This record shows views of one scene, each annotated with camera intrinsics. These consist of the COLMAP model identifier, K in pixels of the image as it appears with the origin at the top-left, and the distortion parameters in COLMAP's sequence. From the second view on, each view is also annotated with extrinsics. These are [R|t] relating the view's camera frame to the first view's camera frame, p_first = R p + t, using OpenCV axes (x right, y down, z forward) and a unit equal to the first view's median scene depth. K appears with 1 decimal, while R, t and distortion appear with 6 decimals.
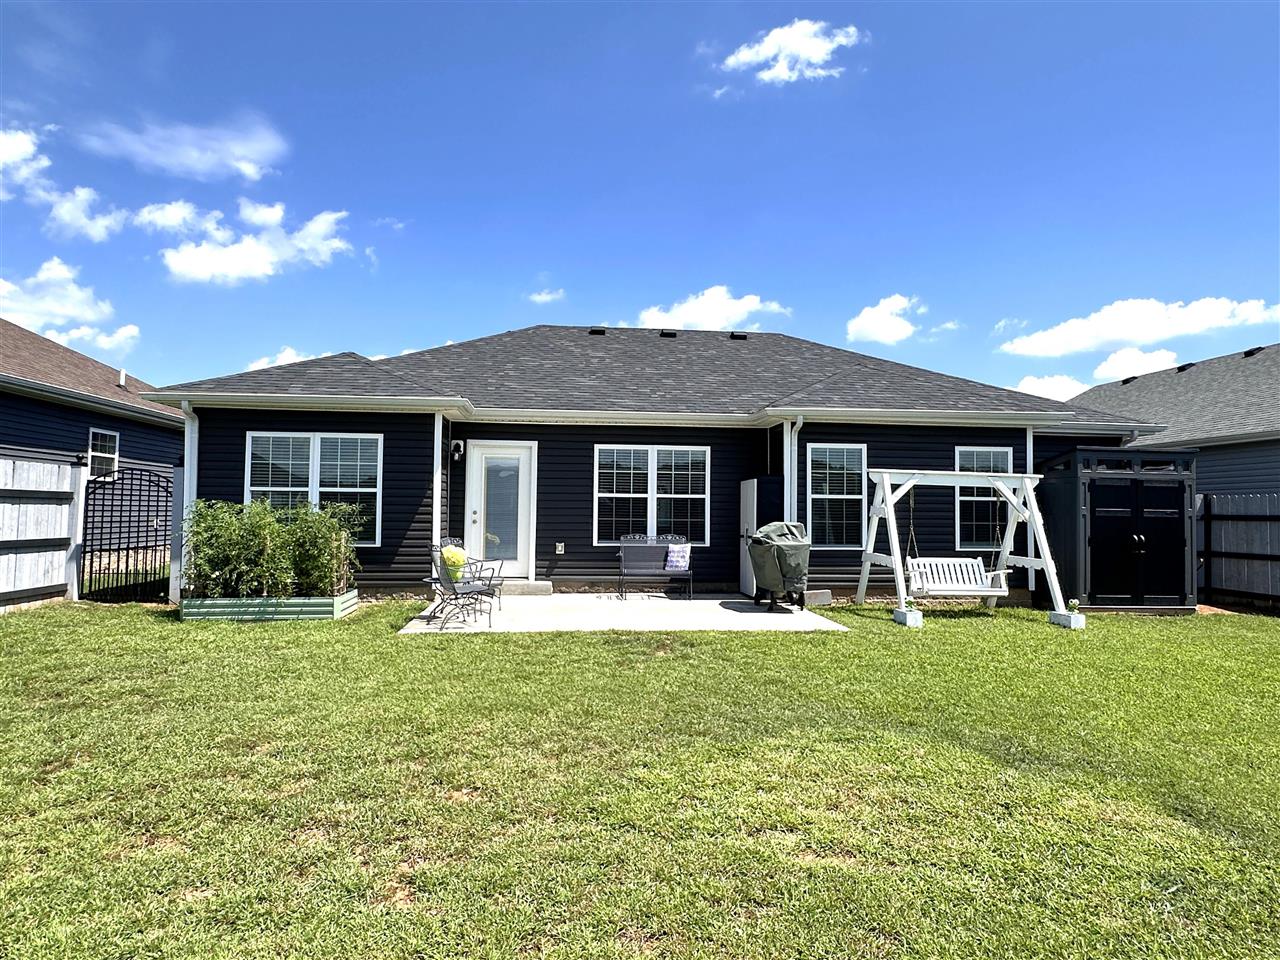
lens RADIAL K [[780.9, 0, 606.7], [0, 780.9, 474.0], [0, 0, 1]] dist [-0.000036, 0.000392]
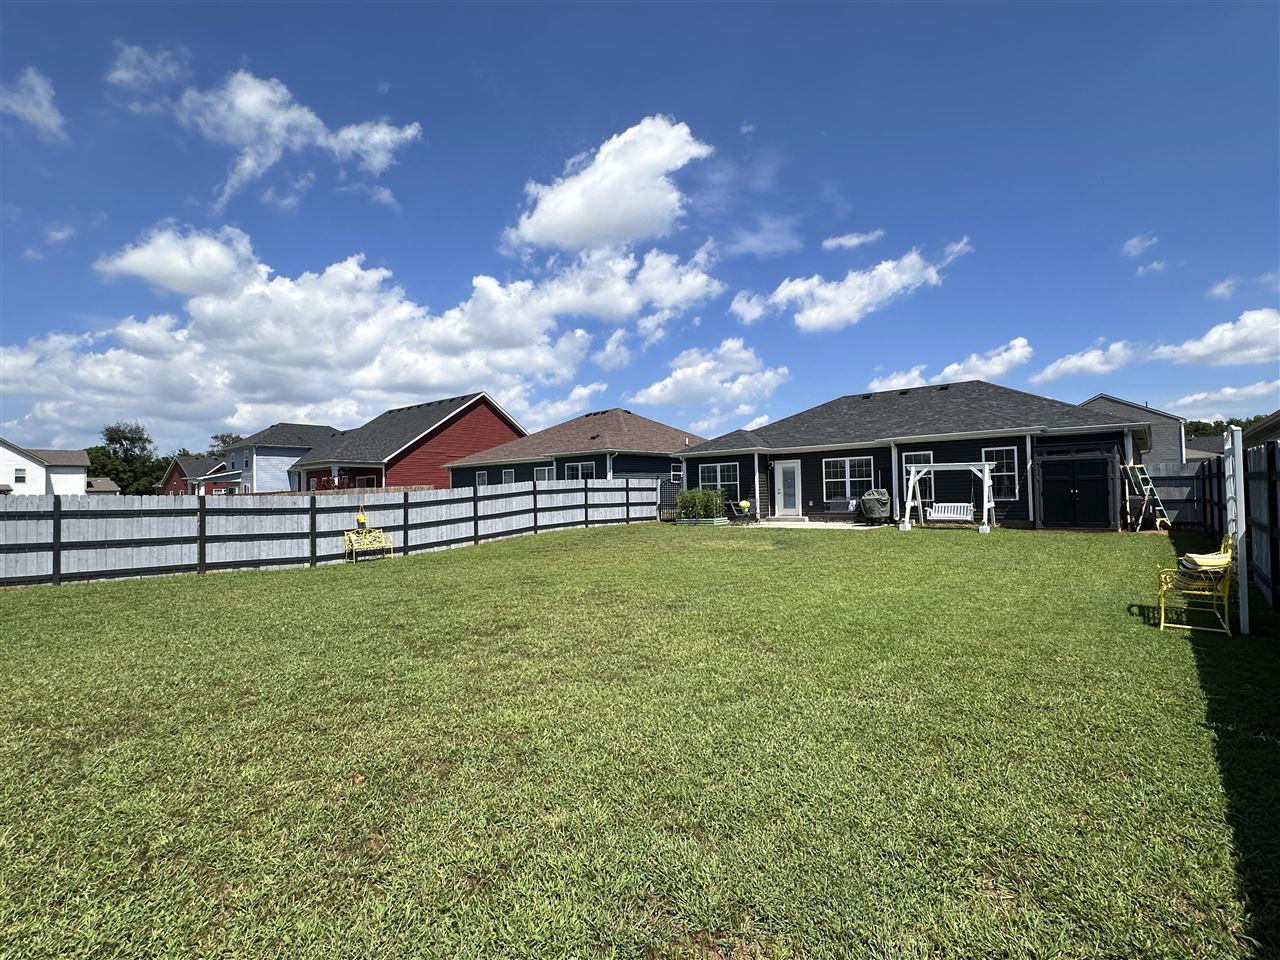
lens RADIAL K [[780.9, 0, 606.7], [0, 780.9, 474.0], [0, 0, 1]] dist [-0.000036, 0.000392]
pose [[0.659352, -0.049299, -0.750216, 1.358535], [0.059745, 0.998128, -0.013081, -0.000829], [0.749456, -0.036197, 0.661063, -1.073051]]
